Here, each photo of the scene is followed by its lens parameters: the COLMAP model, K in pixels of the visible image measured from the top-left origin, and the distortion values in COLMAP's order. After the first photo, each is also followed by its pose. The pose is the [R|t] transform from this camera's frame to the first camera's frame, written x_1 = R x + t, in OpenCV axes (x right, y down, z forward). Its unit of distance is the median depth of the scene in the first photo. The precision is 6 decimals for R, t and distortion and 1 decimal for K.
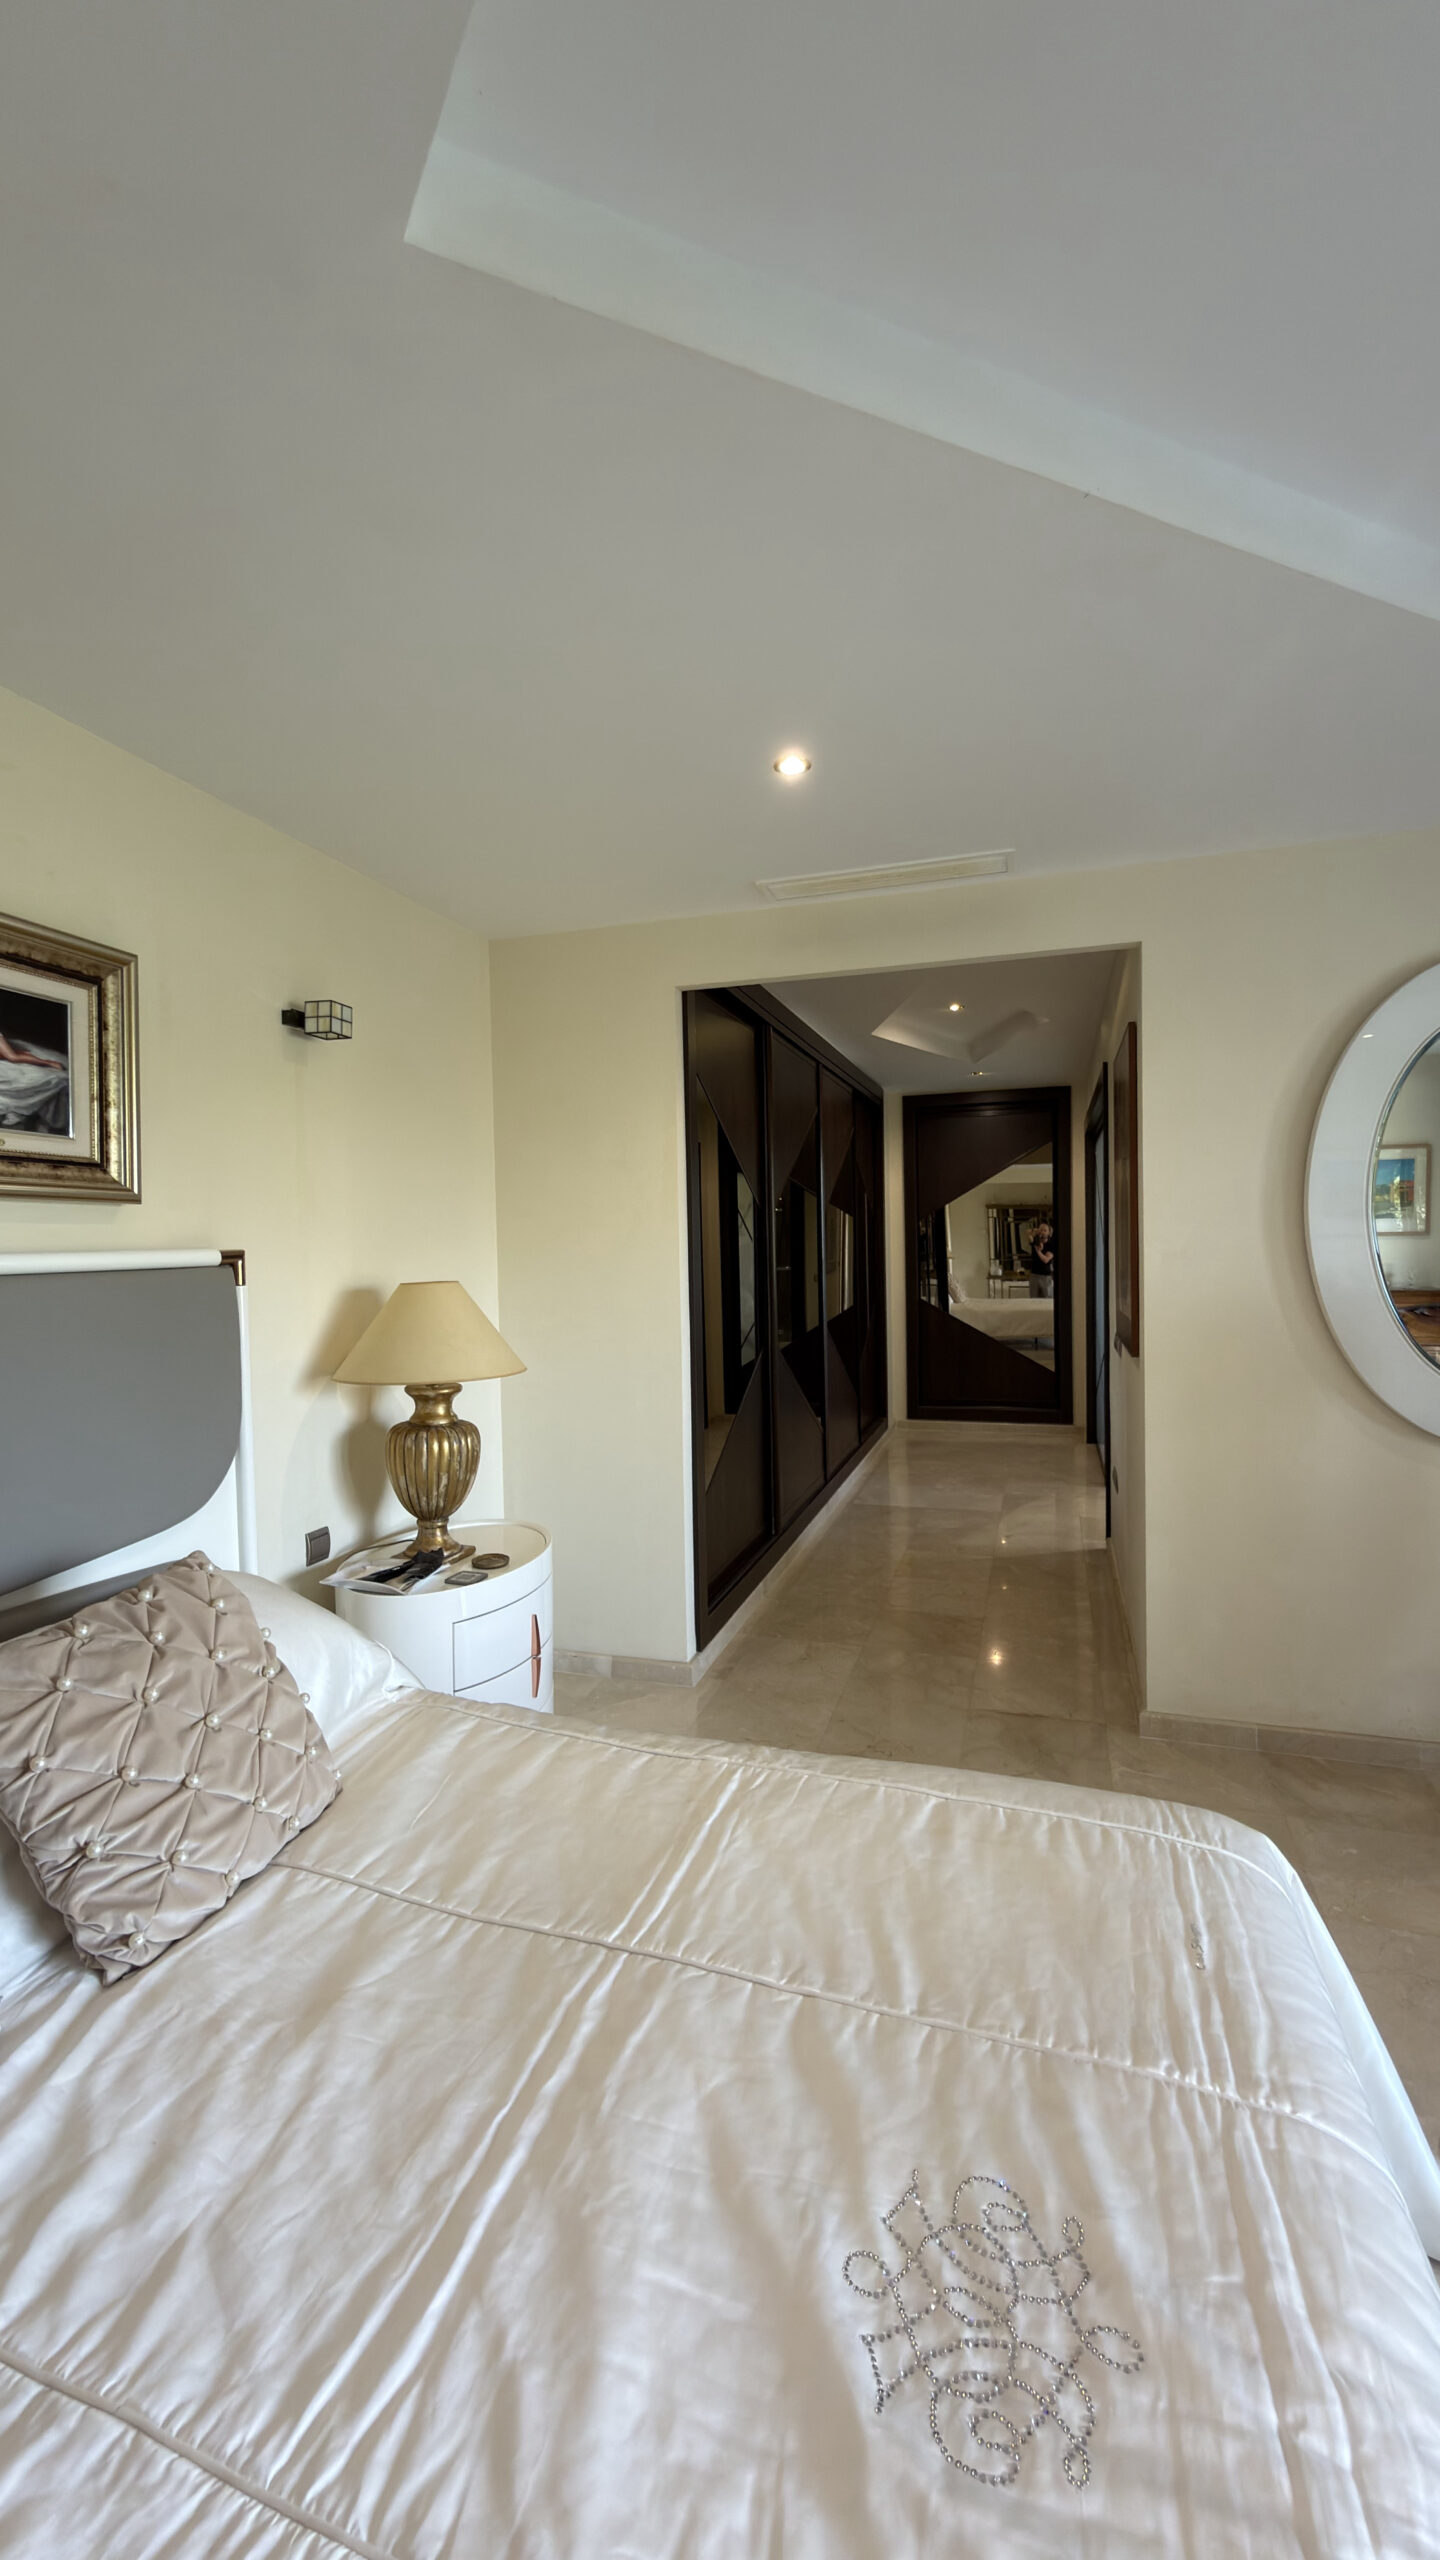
lens RADIAL K [[1021.2, 0, 720.0], [0, 1021.2, 1280.0], [0, 0, 1]] dist [0.000012, -0.000002]
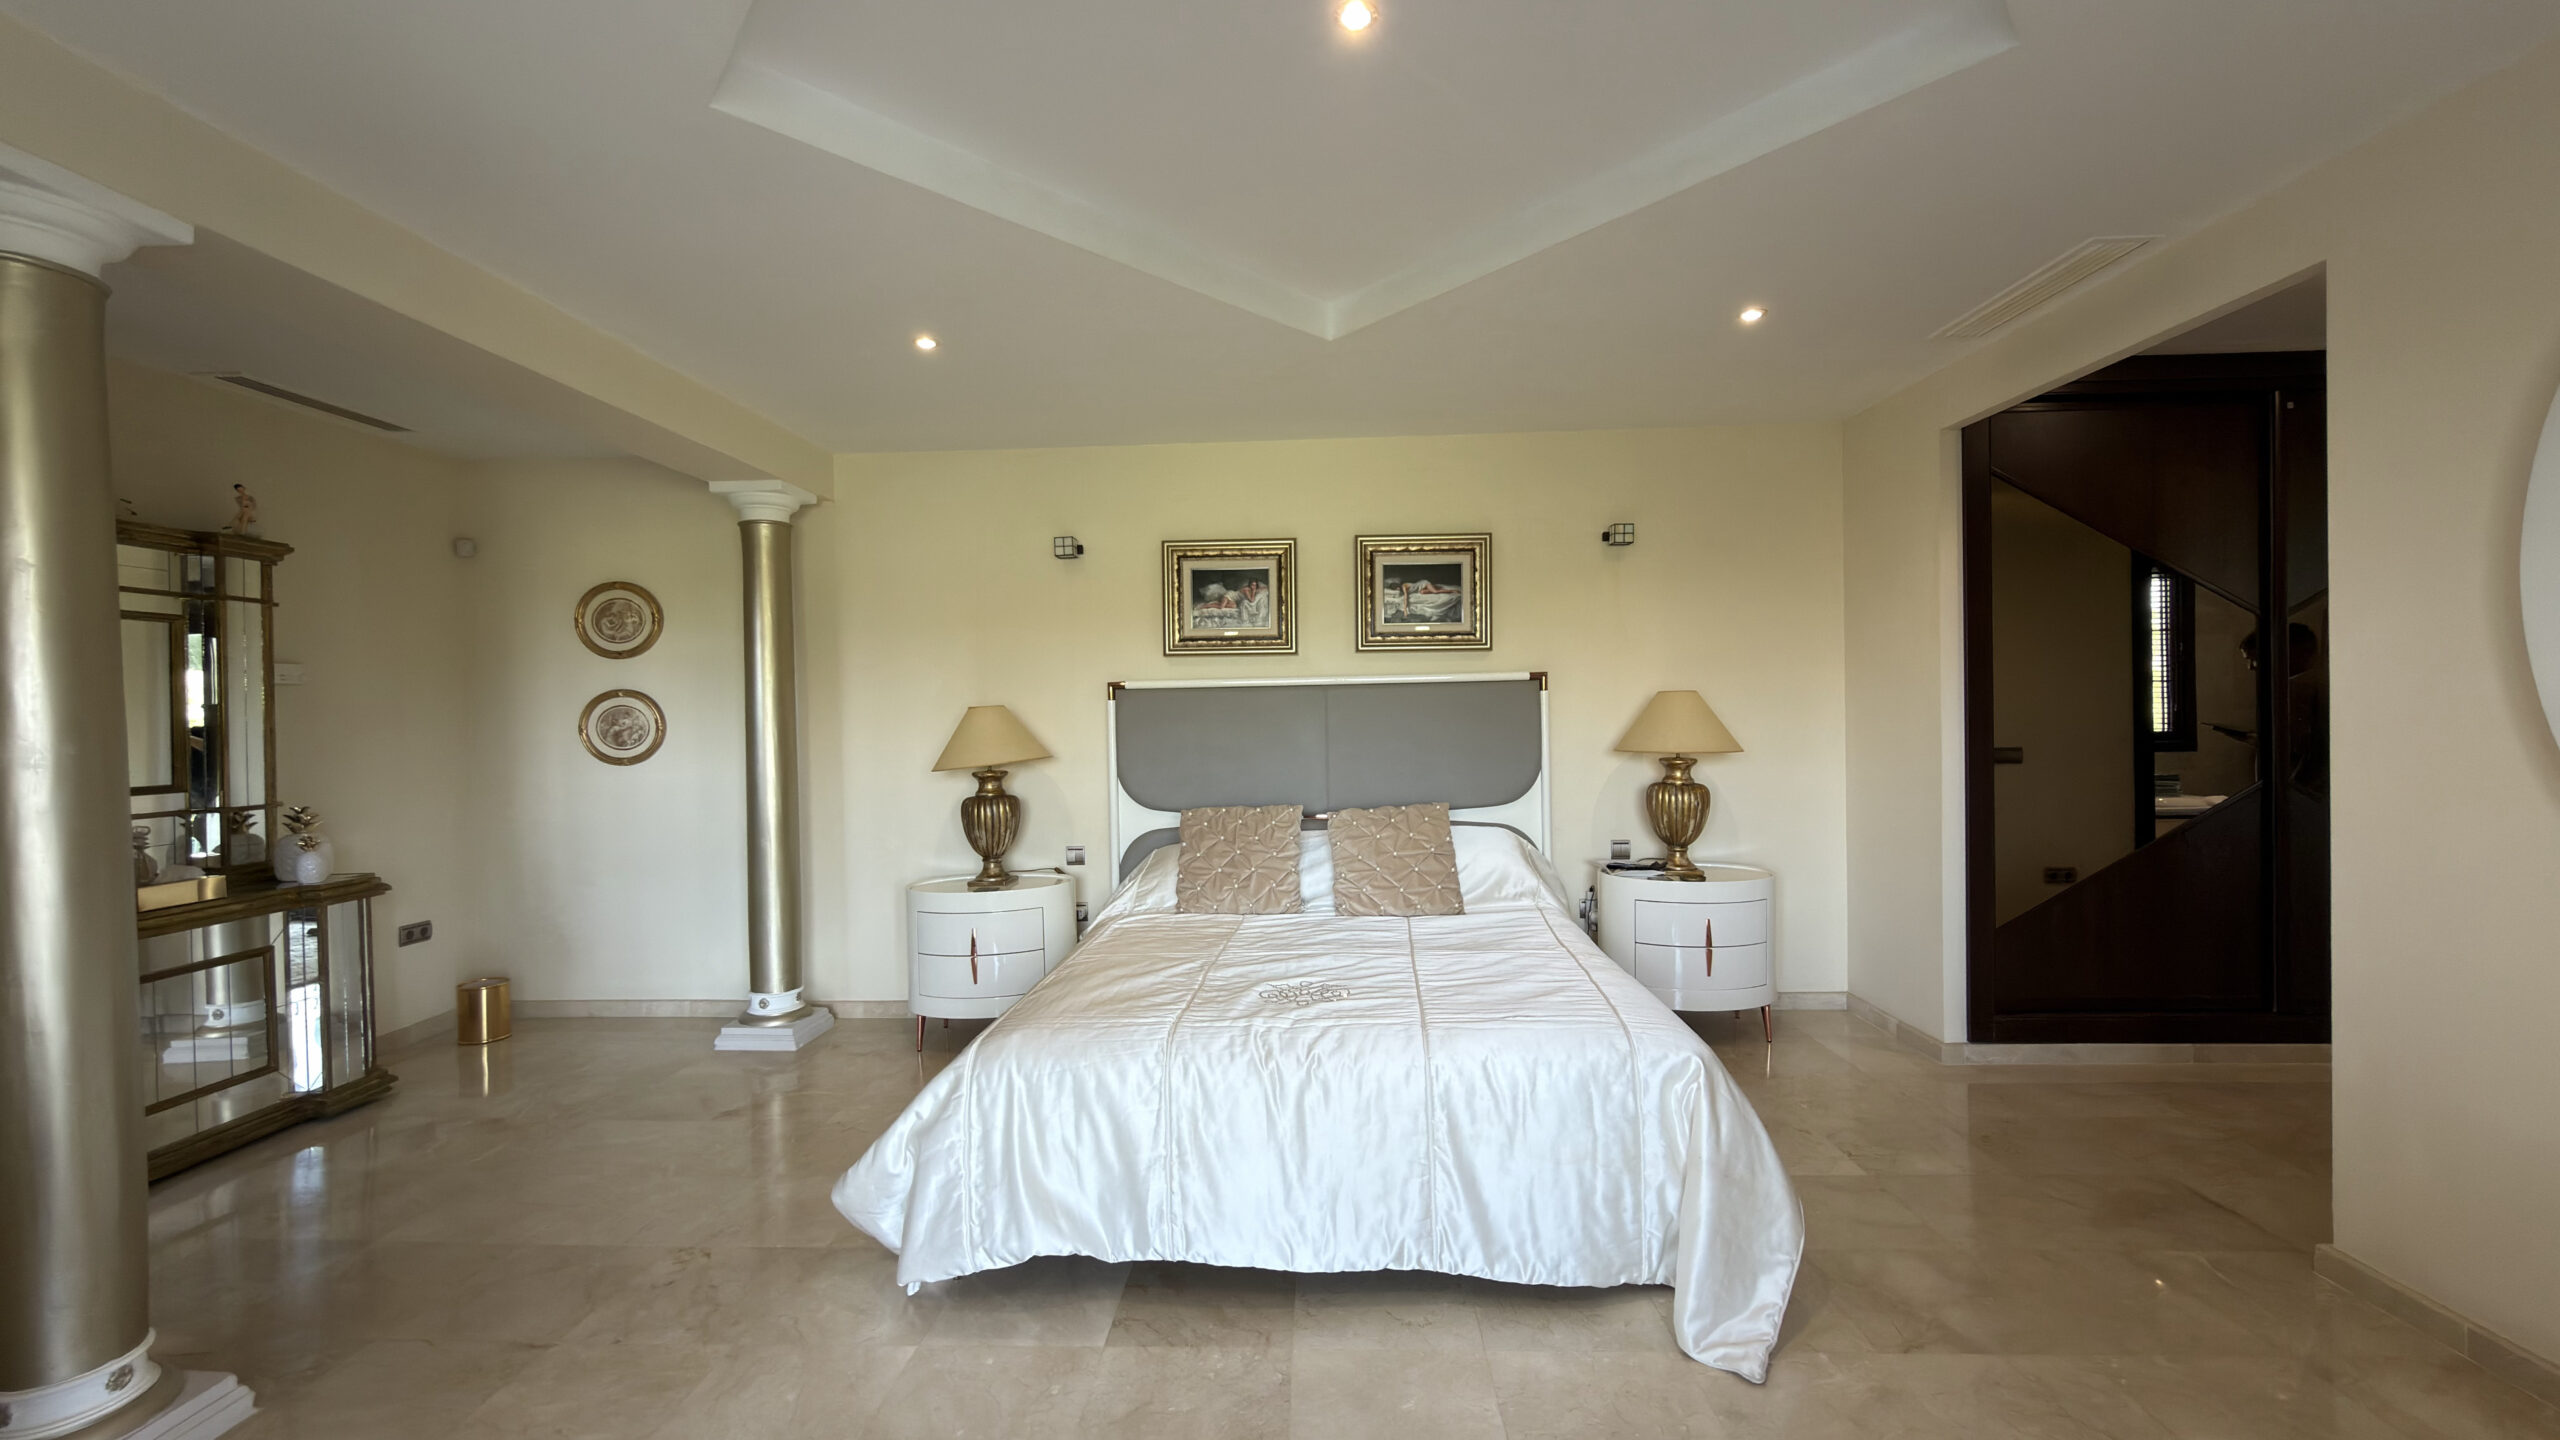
lens RADIAL K [[1021.2, 0, 1280.0], [0, 1021.2, 720.0], [0, 0, 1]] dist [0.000012, -0.000002]
pose [[0.259973, 0.028614, -0.965192, 1.289902], [-0.020707, 0.999496, 0.024054, 0.026190], [0.965394, 0.013733, 0.260434, 0.026829]]
